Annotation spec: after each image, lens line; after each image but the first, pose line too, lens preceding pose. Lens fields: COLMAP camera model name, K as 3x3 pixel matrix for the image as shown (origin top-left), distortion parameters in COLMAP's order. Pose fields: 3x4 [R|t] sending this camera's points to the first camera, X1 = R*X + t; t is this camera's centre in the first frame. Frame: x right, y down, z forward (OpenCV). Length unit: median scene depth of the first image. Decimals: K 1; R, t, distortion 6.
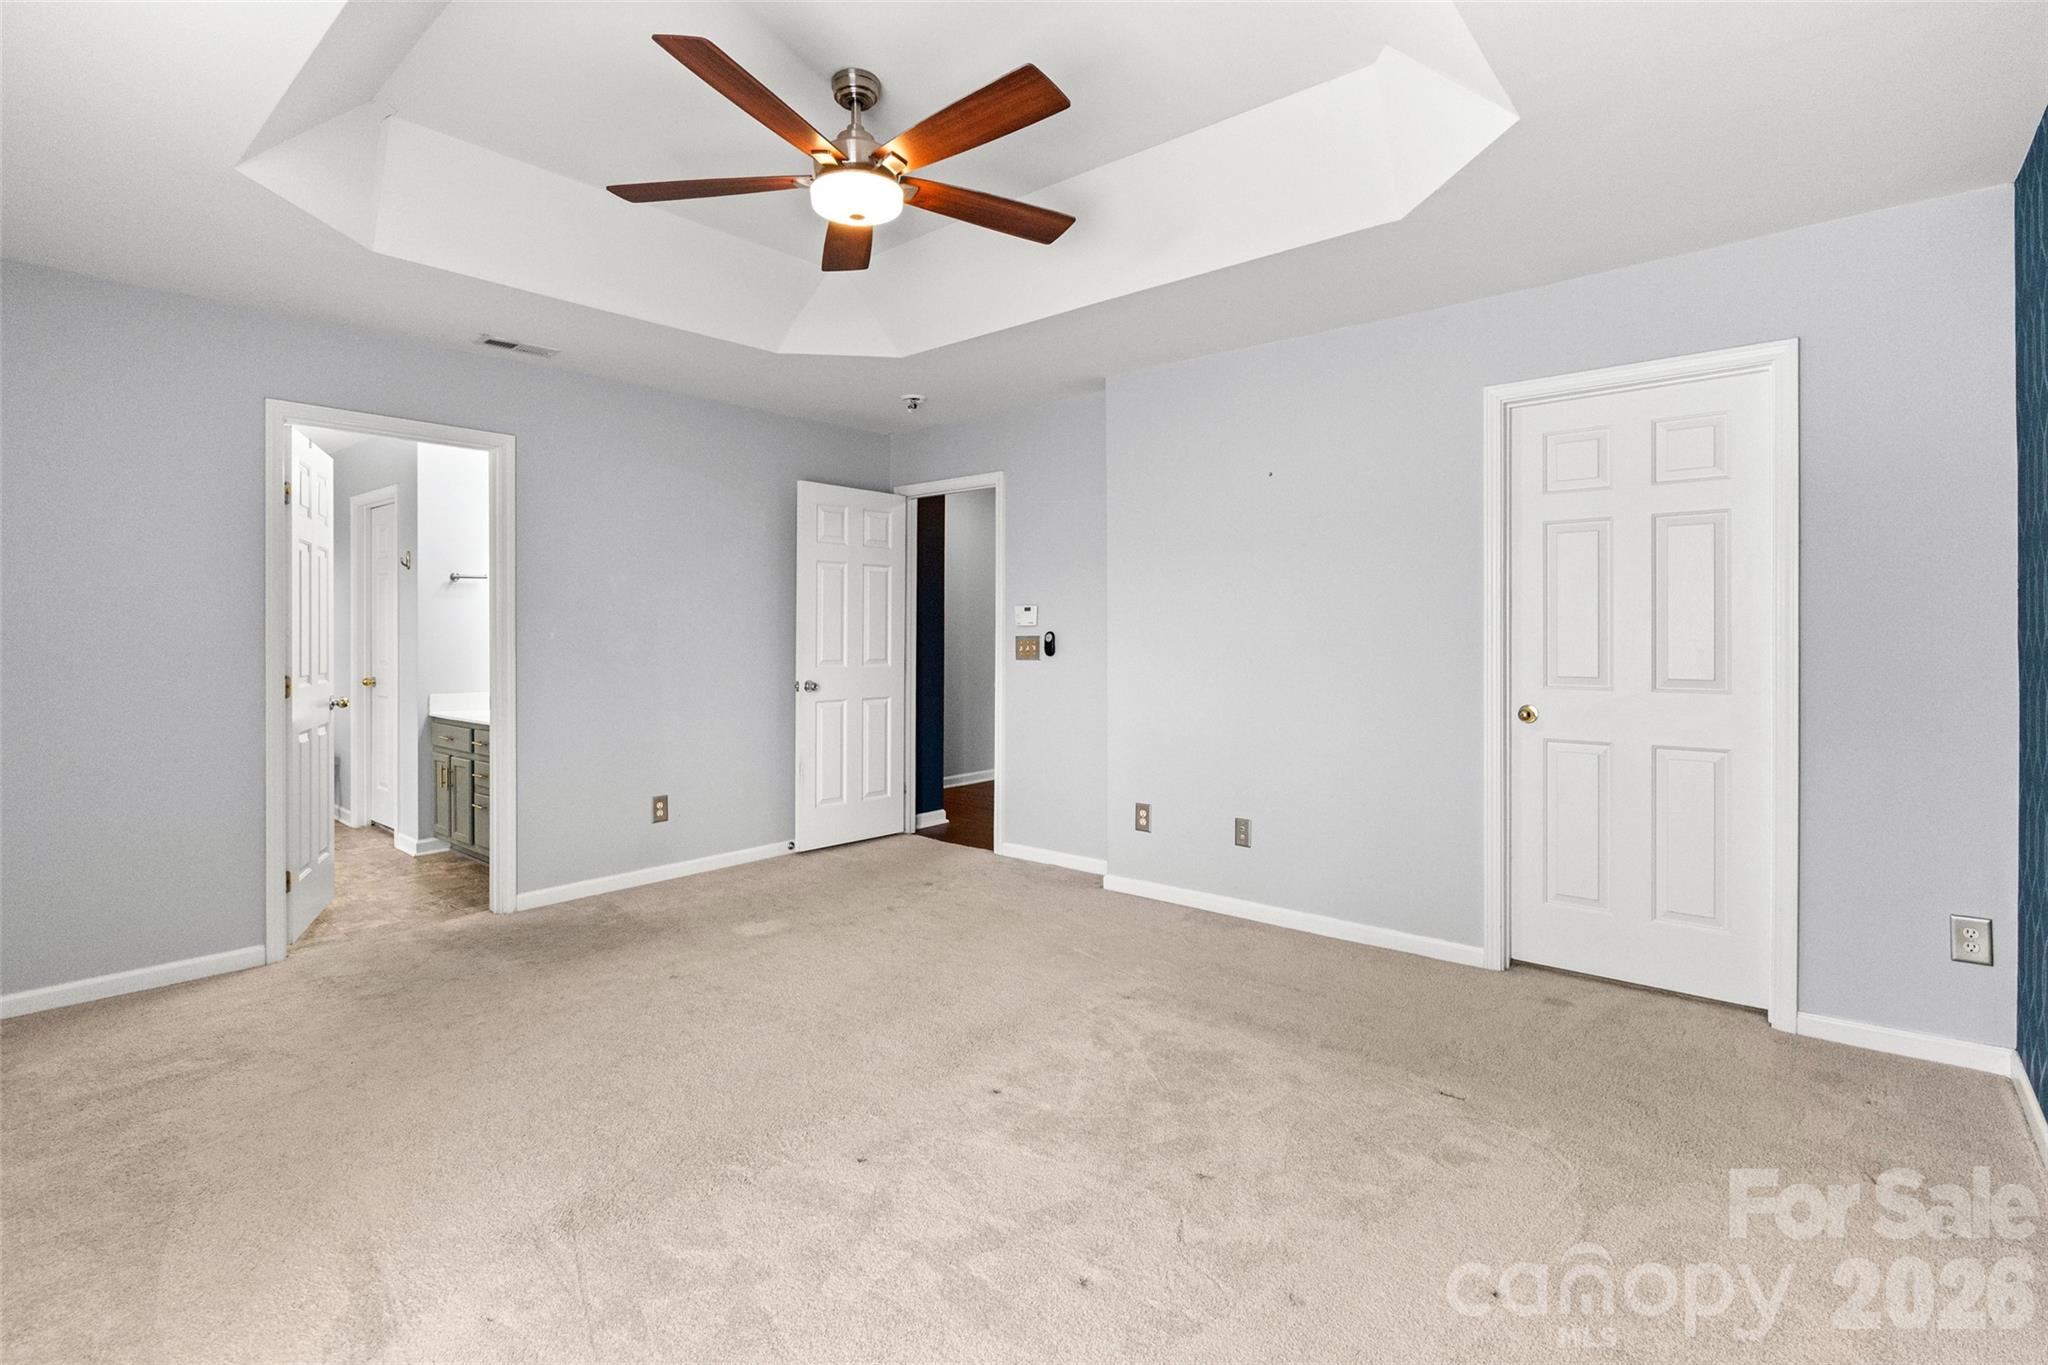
lens RADIAL K [[953.6, 0, 1022.3], [0, 953.6, 644.7], [0, 0, 1]] dist [-0.001277, -0.000333]
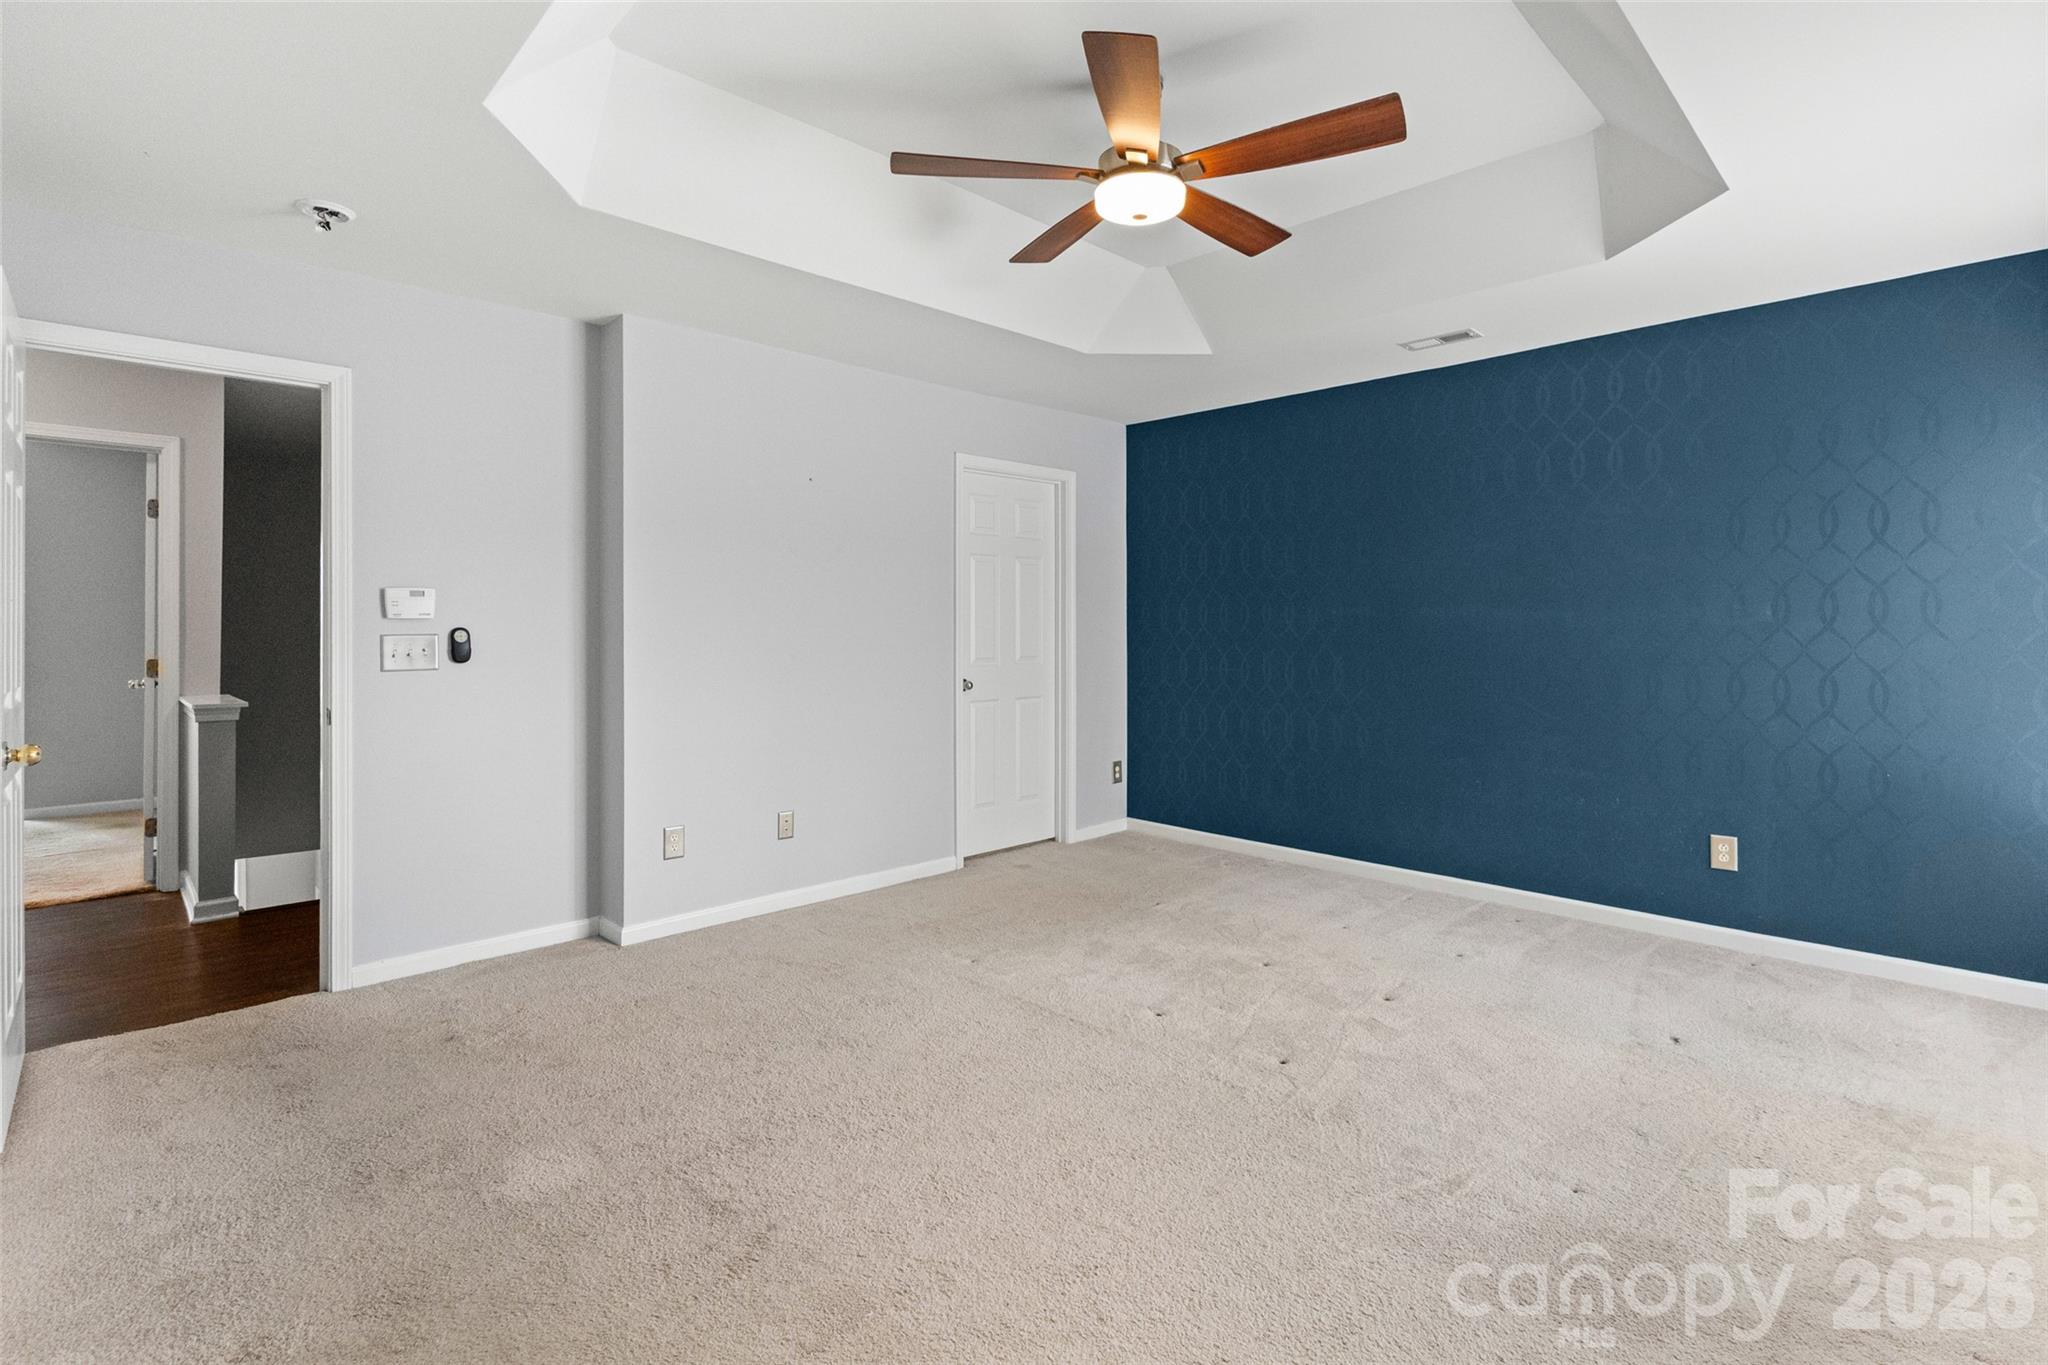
lens RADIAL K [[953.6, 0, 1022.3], [0, 953.6, 644.7], [0, 0, 1]] dist [-0.001277, -0.000333]
pose [[0.083493, -0.001002, 0.996508, -0.911696], [0.016875, 0.999858, -0.000409, 0.009336], [-0.996365, 0.016851, 0.083498, 0.776448]]
